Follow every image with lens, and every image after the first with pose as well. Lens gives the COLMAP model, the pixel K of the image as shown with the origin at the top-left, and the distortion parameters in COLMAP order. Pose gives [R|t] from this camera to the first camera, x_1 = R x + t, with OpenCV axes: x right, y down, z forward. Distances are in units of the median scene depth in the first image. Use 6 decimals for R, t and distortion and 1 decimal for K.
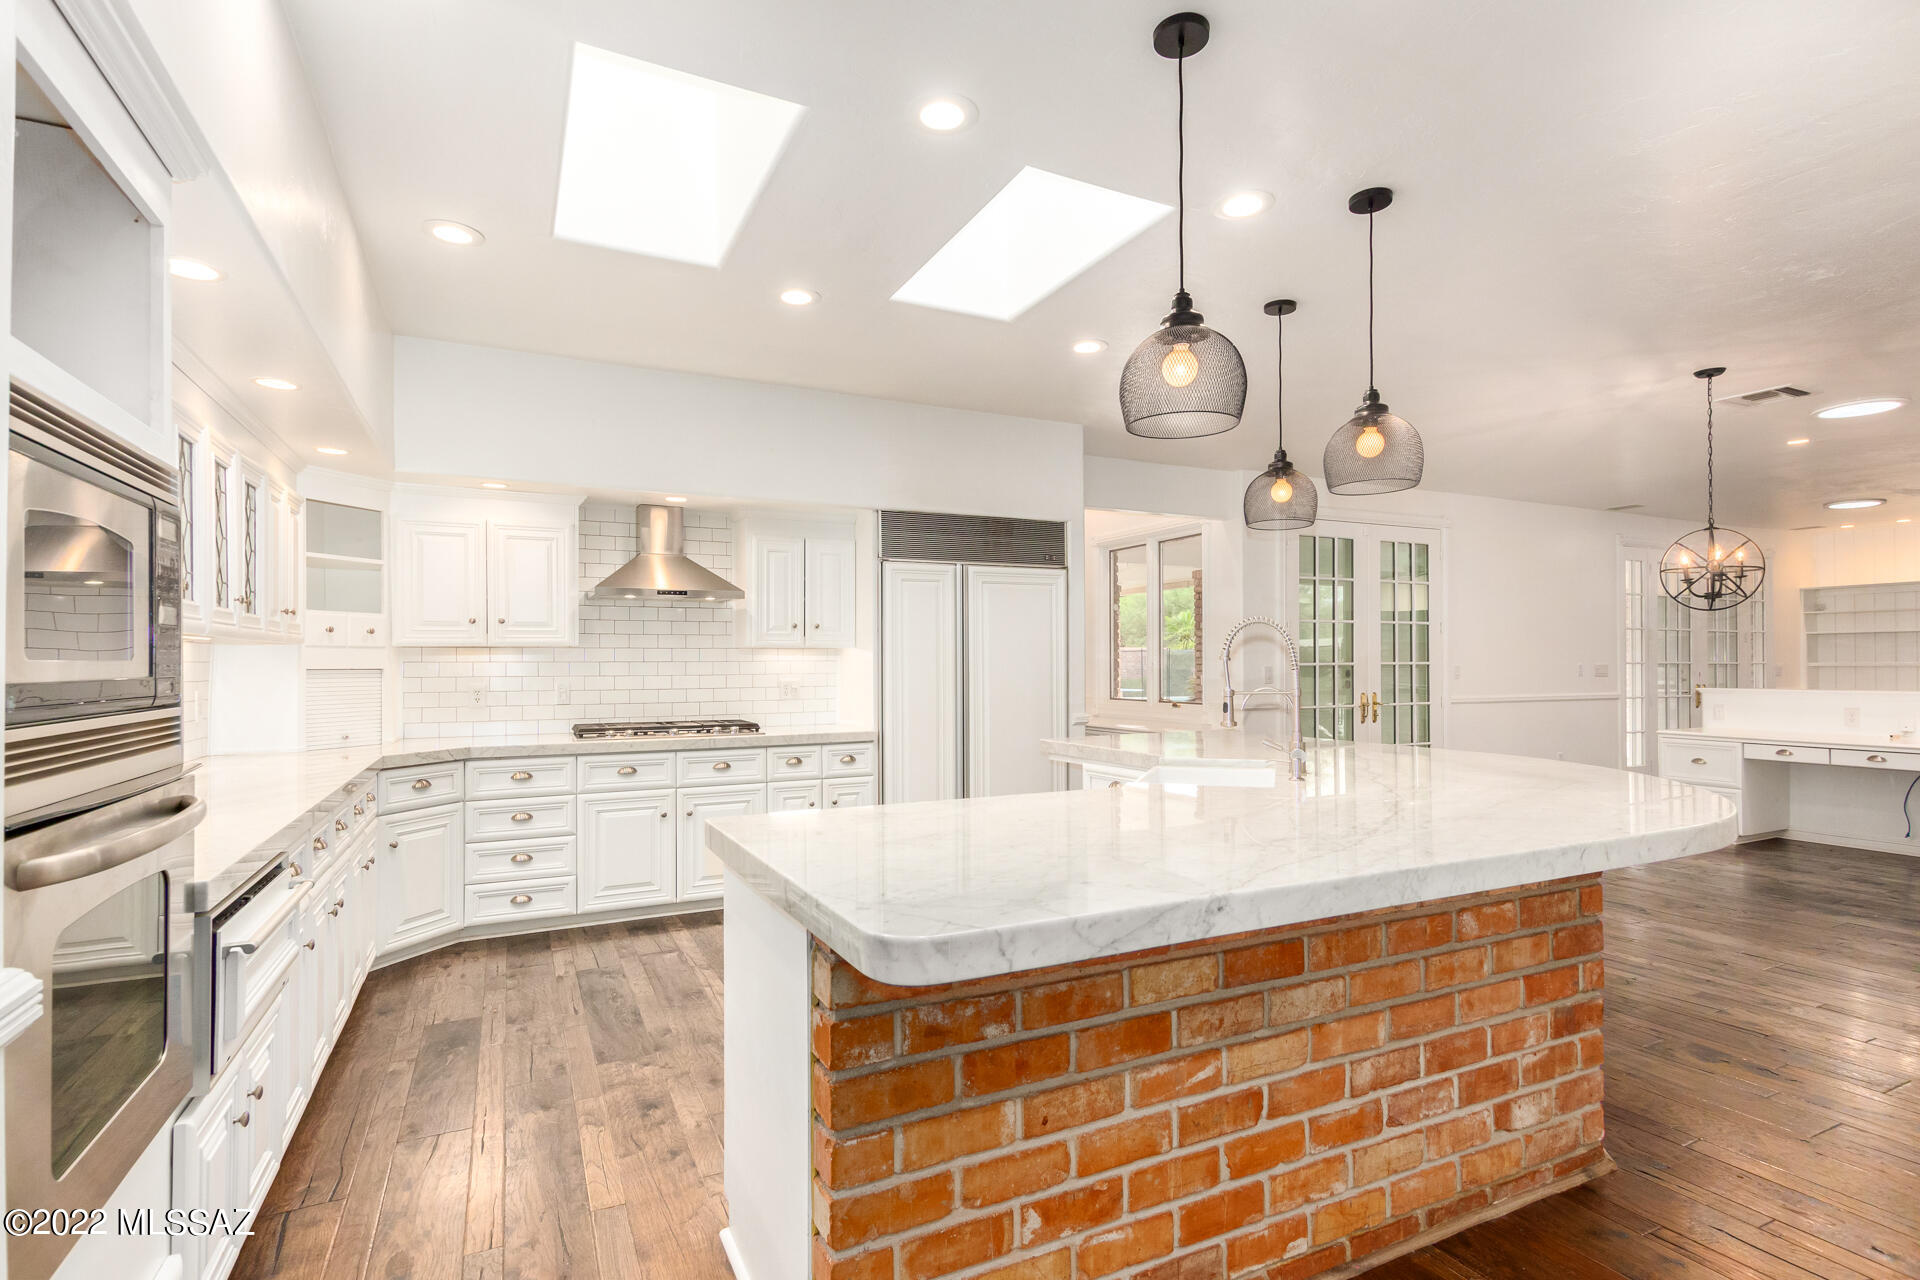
lens RADIAL K [[928.0, 0, 953.4], [0, 928.0, 657.2], [0, 0, 1]] dist [-0.000108, -0.000774]
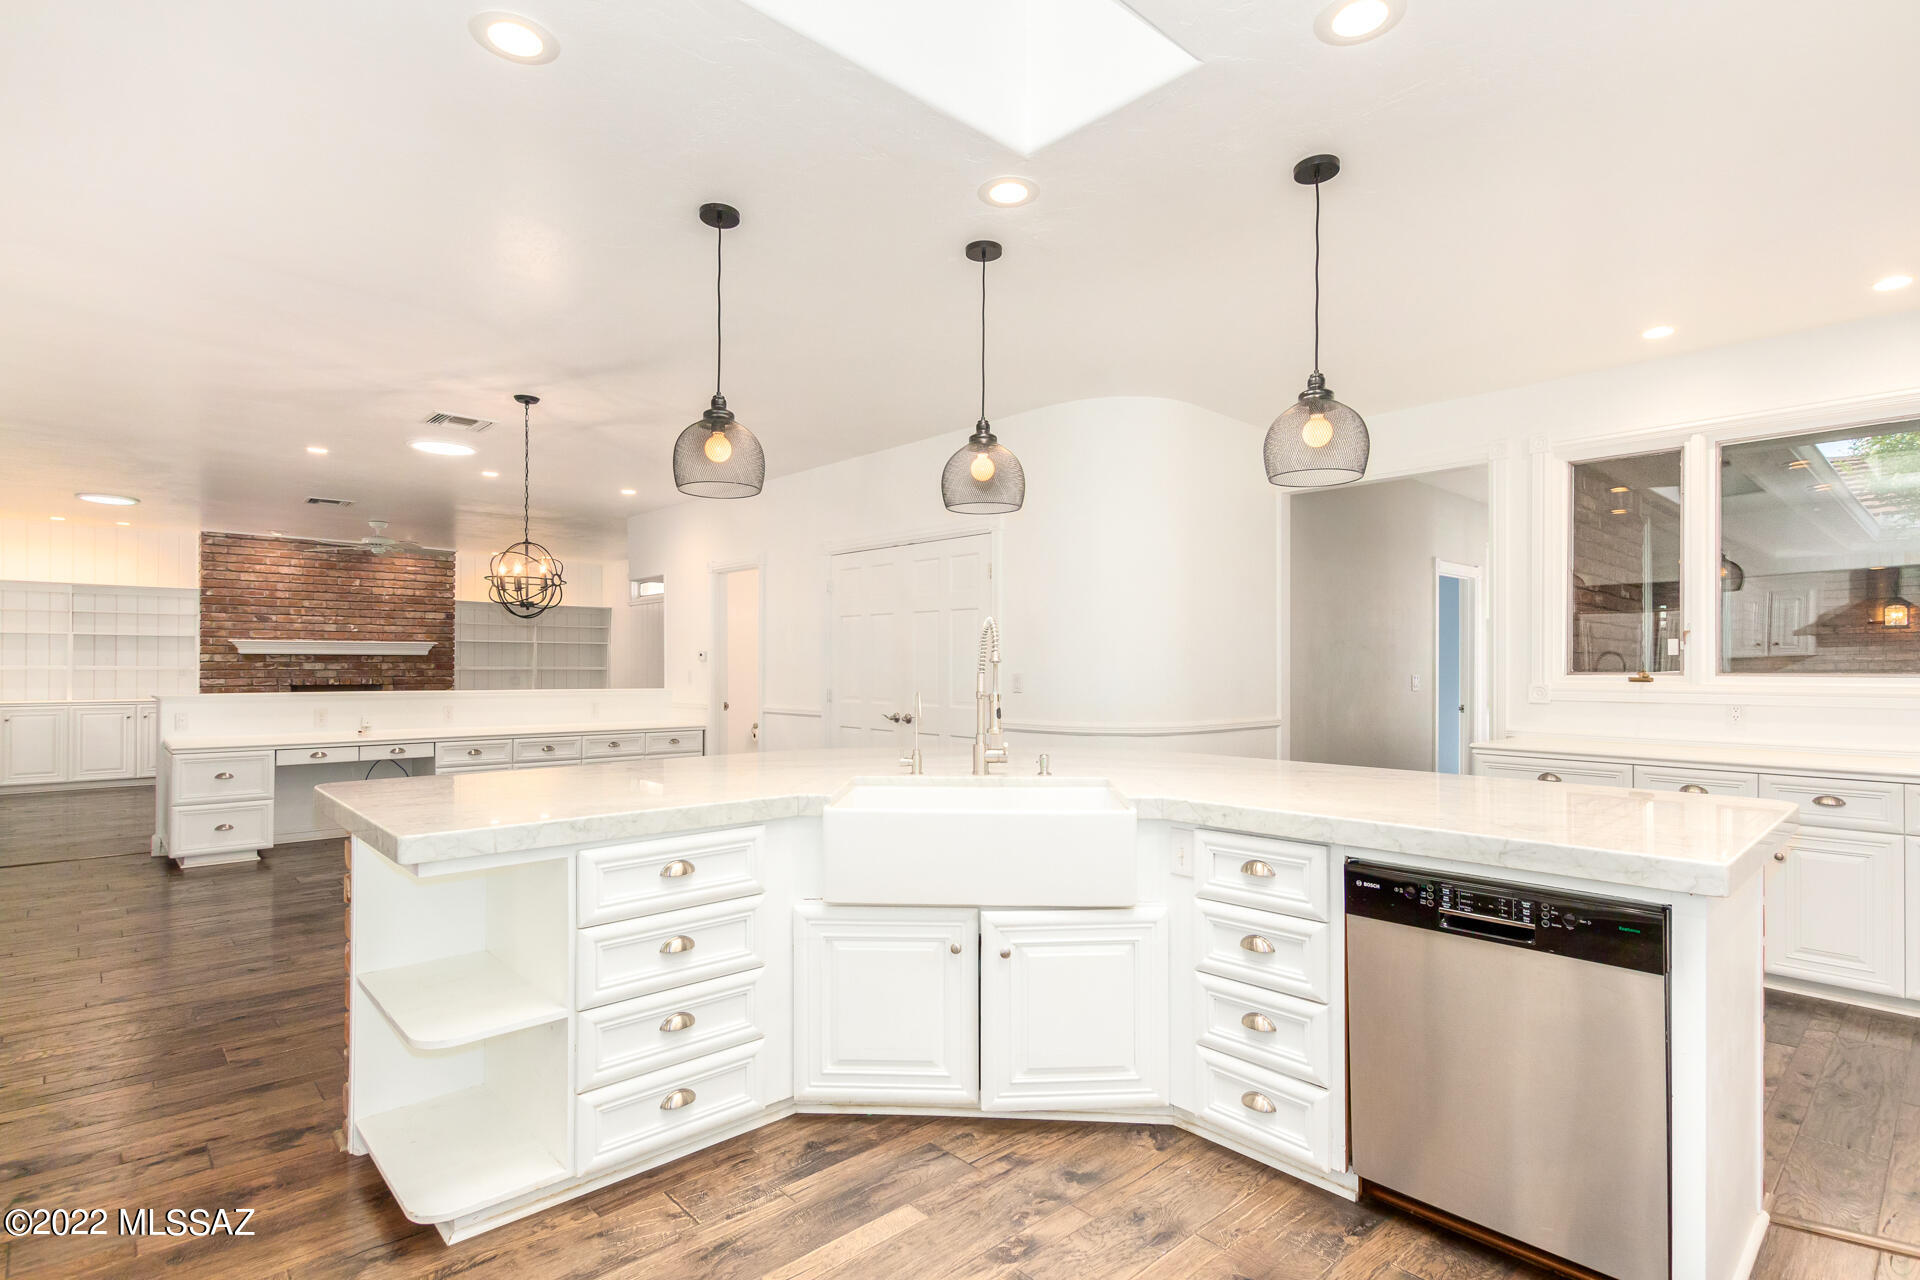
lens RADIAL K [[930.2, 0, 956.0], [0, 930.2, 668.3], [0, 0, 1]] dist [0.001238, -0.000149]
pose [[-0.297246, 0.001890, 0.954799, -0.228794], [-0.008185, 0.999956, -0.004527, 0.005764], [-0.954766, -0.009161, -0.297217, 0.515150]]
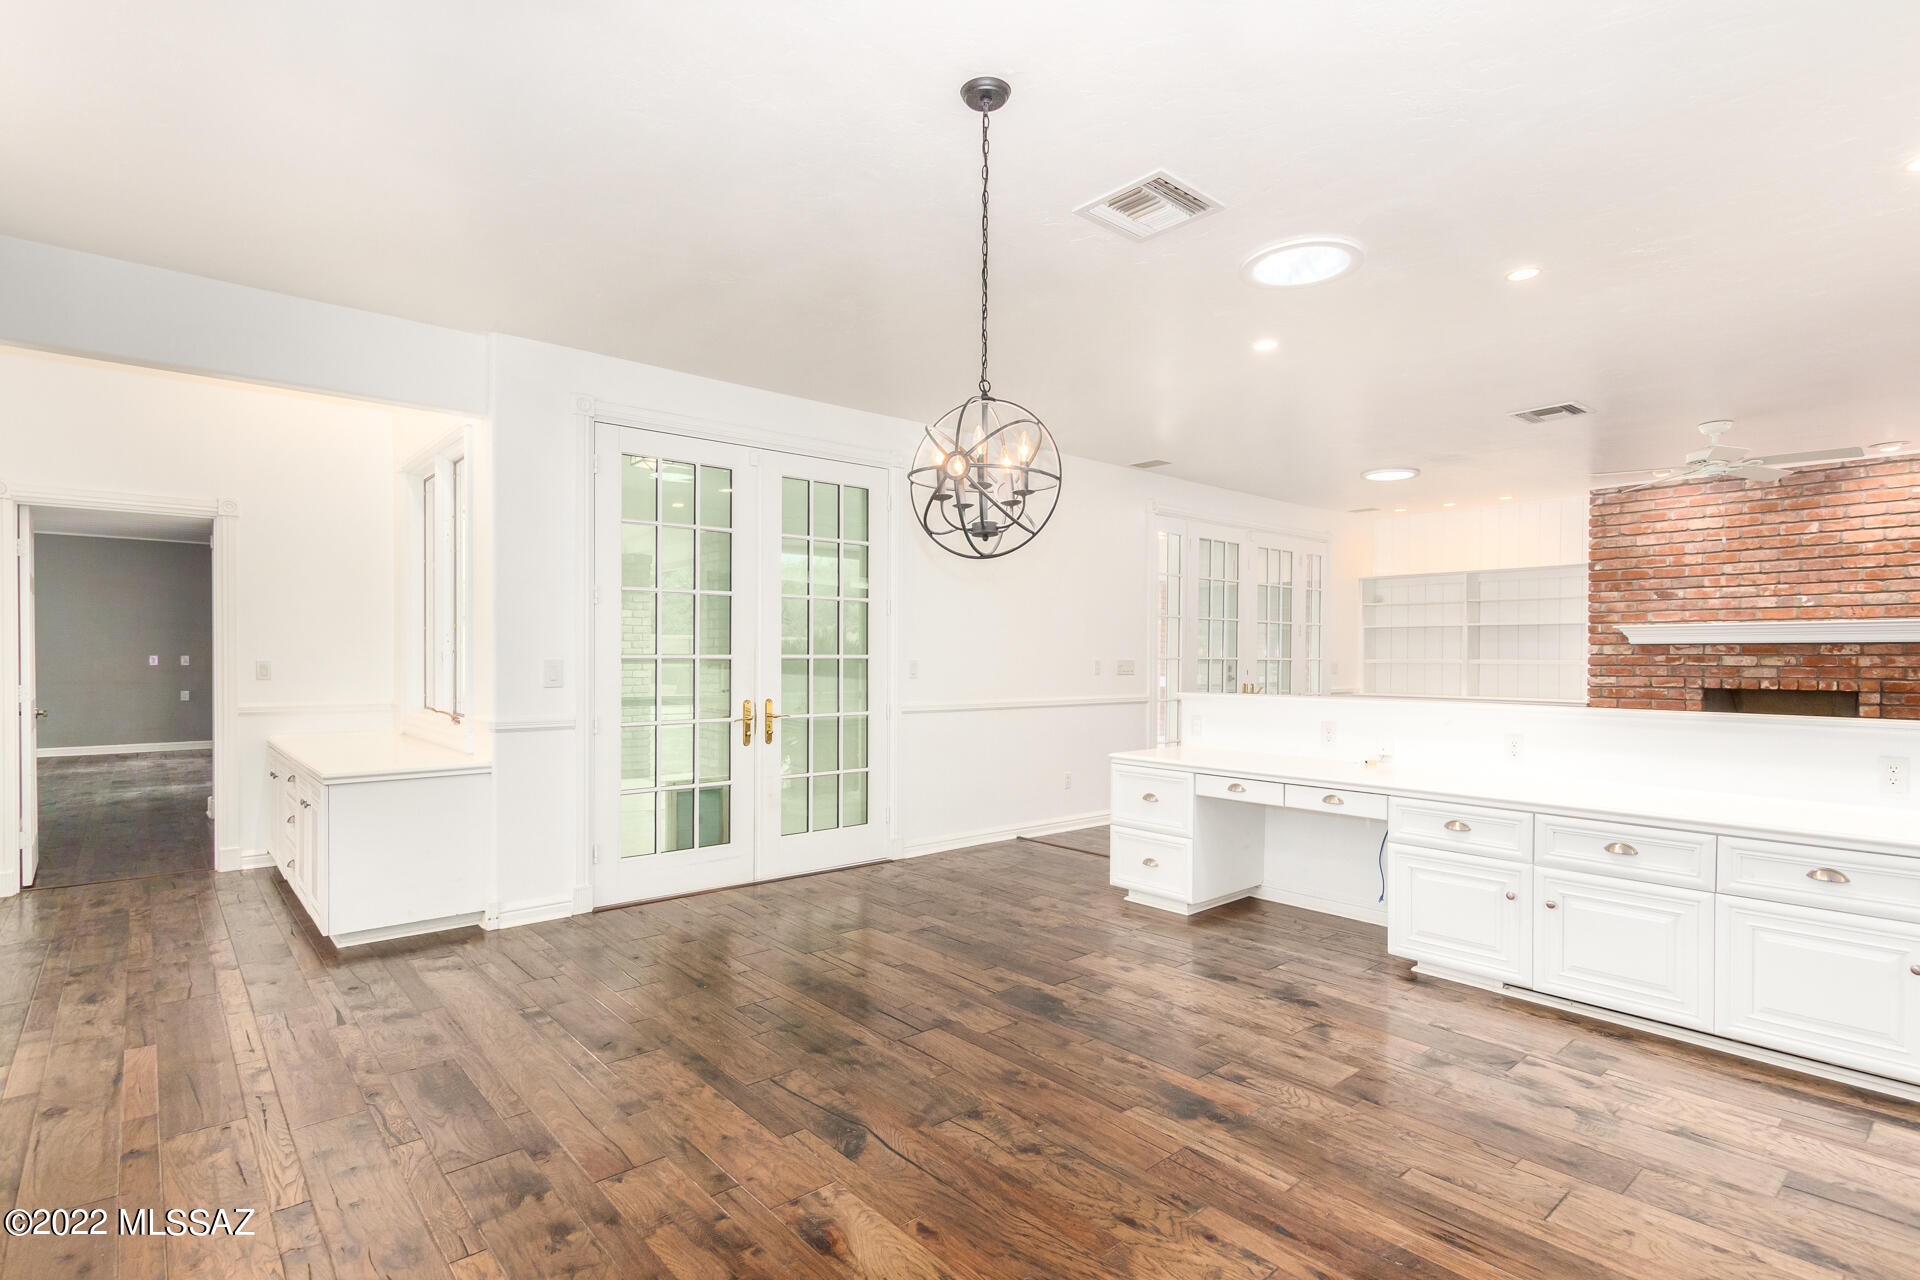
lens RADIAL K [[944.9, 0, 959.4], [0, 944.9, 662.9], [0, 0, 1]] dist [0.001781, 0.000548]
pose [[0.963080, 0.006241, 0.269142, 0.406272], [-0.010309, 0.999853, 0.013707, 0.000949], [-0.269016, -0.015975, 0.963003, 0.301410]]
